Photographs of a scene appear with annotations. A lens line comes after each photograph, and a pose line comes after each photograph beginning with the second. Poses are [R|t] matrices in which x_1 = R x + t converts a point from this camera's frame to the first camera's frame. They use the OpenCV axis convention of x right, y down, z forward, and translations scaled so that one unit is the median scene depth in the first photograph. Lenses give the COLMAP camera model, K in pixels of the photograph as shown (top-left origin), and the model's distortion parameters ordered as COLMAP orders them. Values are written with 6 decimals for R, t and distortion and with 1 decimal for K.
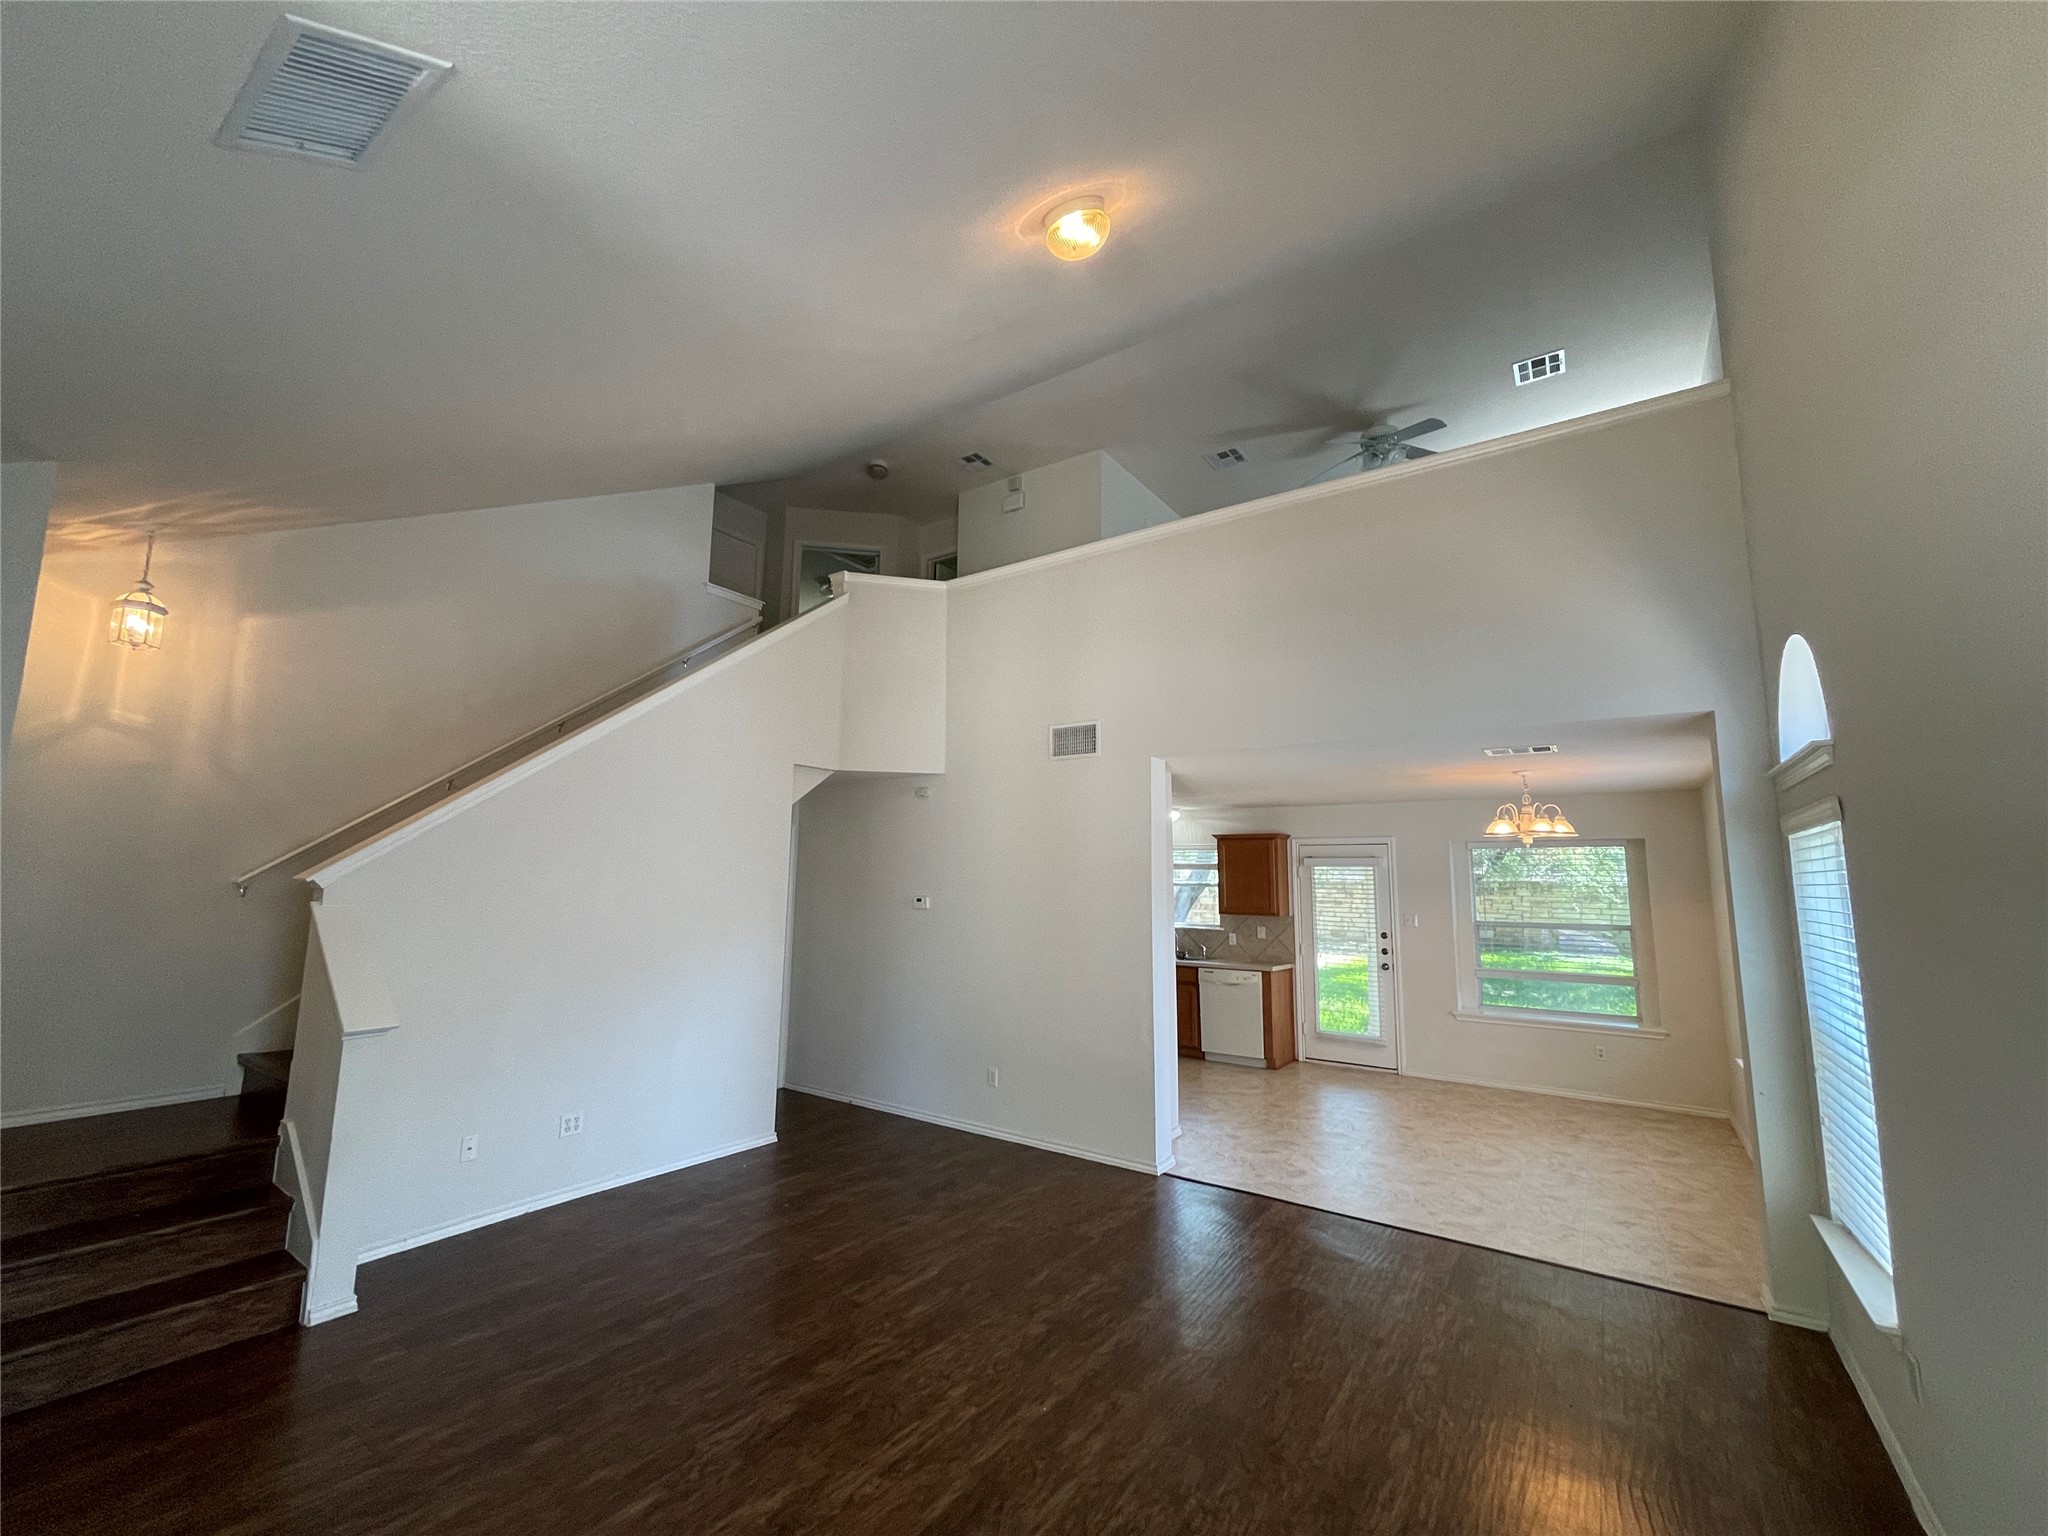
lens RADIAL K [[828.6, 0, 1021.0], [0, 828.6, 767.6], [0, 0, 1]] dist [-0.008866, -0.000067]
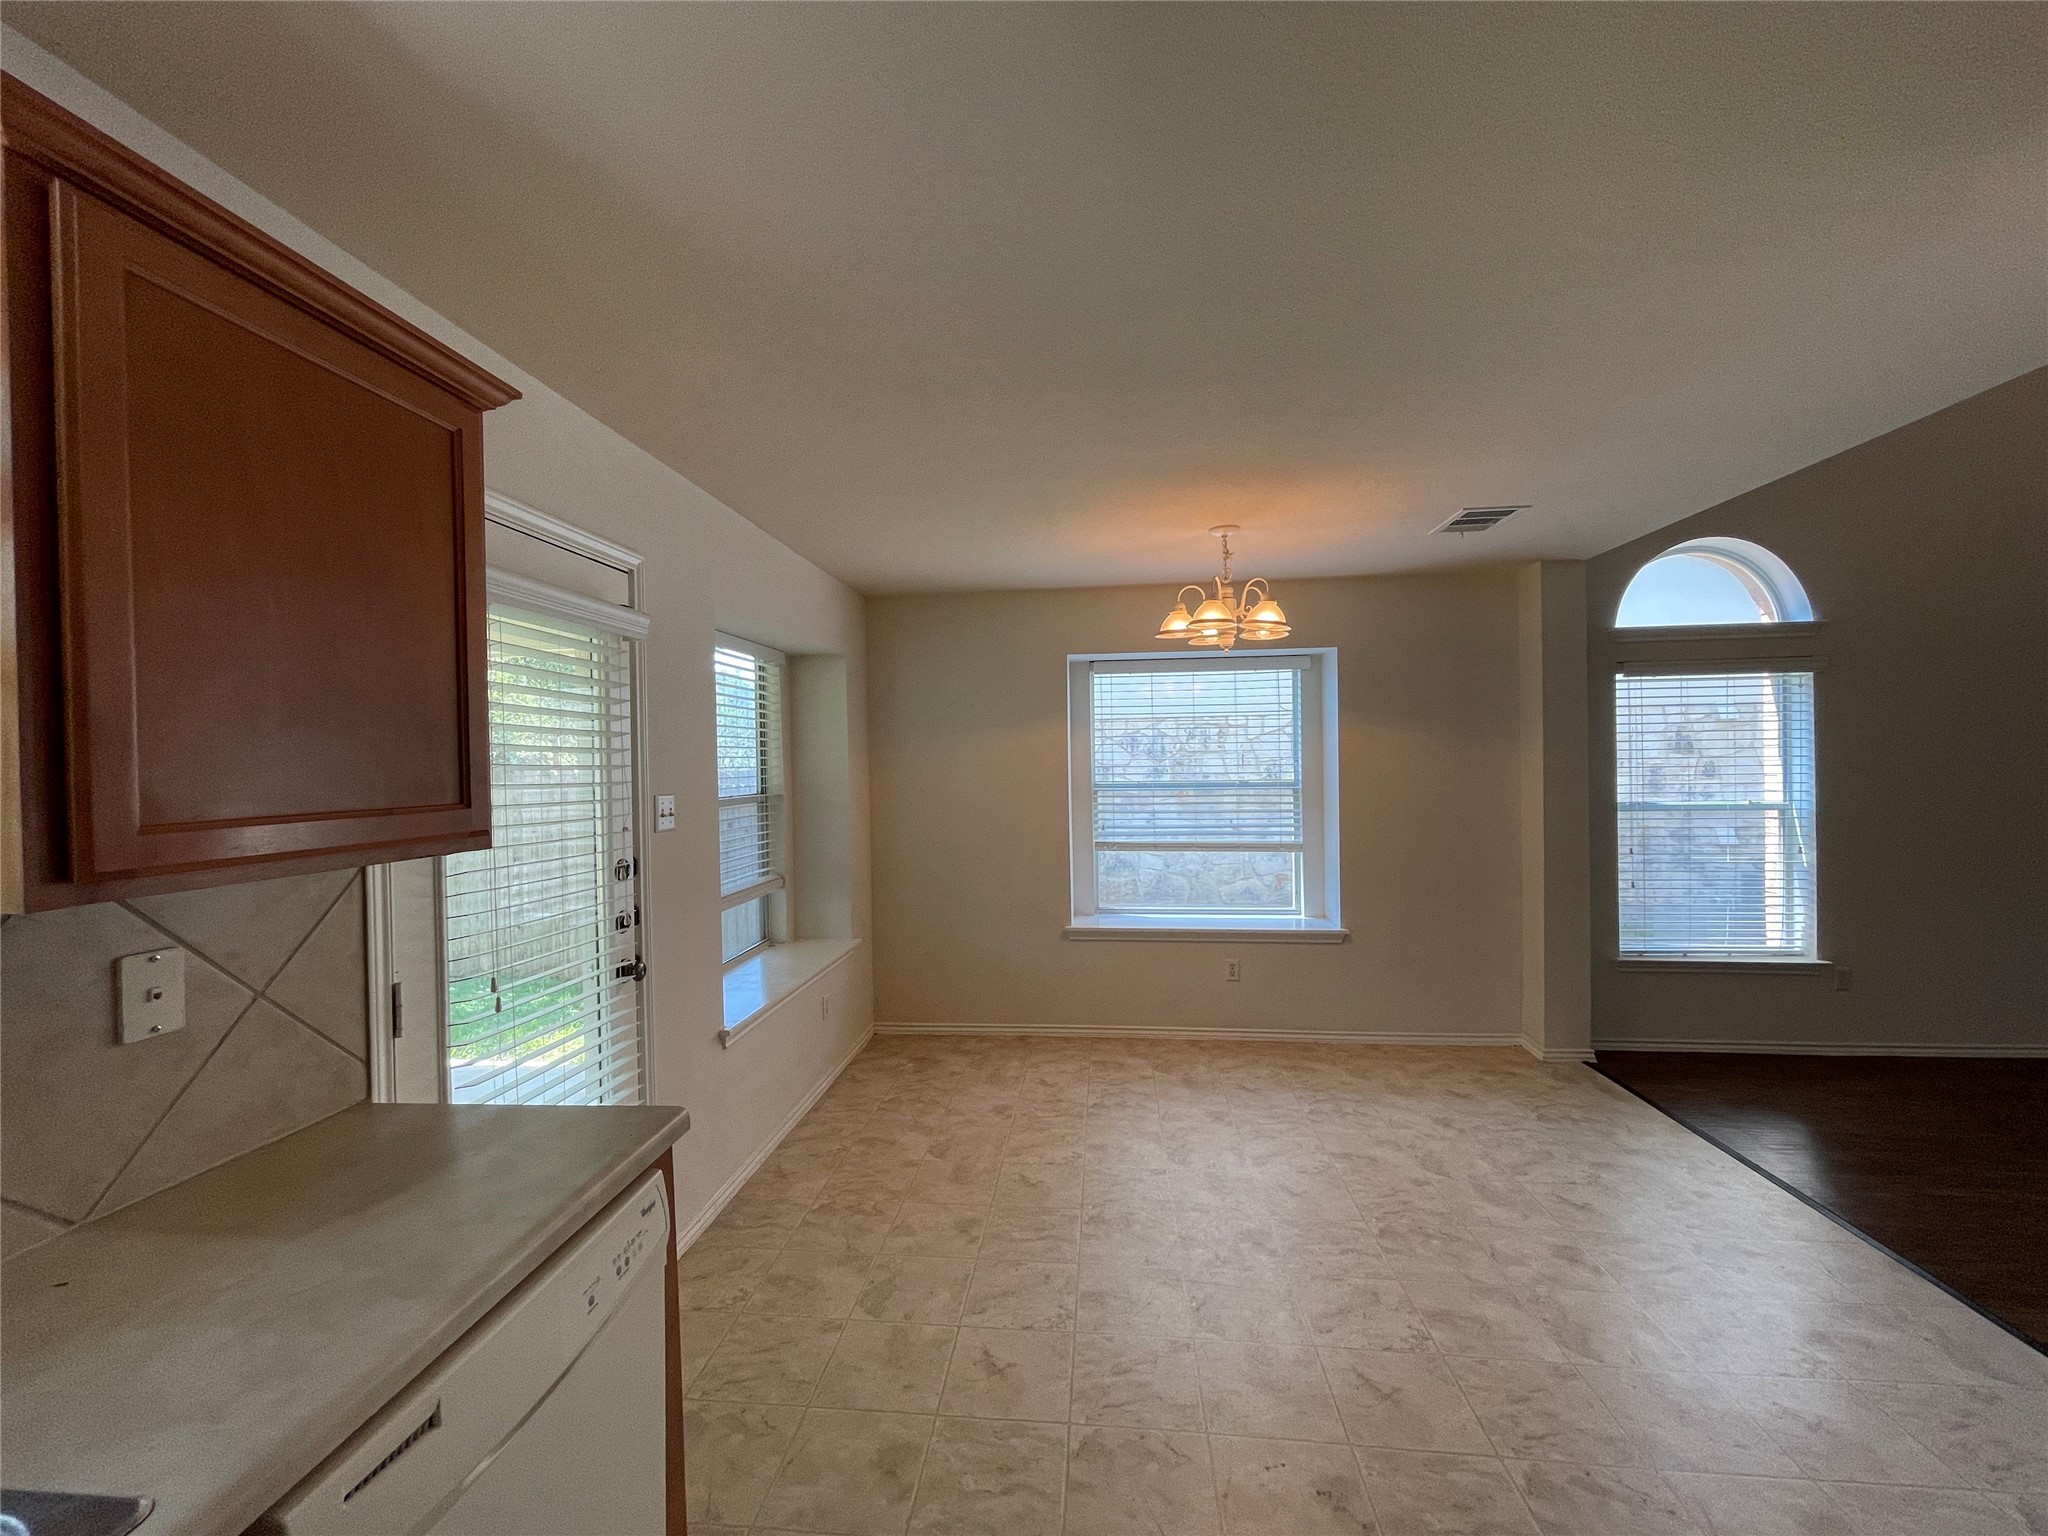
lens RADIAL K [[828.6, 0, 1021.0], [0, 828.6, 767.6], [0, 0, 1]] dist [-0.008866, -0.000067]
pose [[-0.475509, -0.008851, 0.879666, 0.213466], [-0.105611, 0.993292, -0.047094, 0.332882], [-0.873348, -0.115296, -0.473254, 2.041009]]
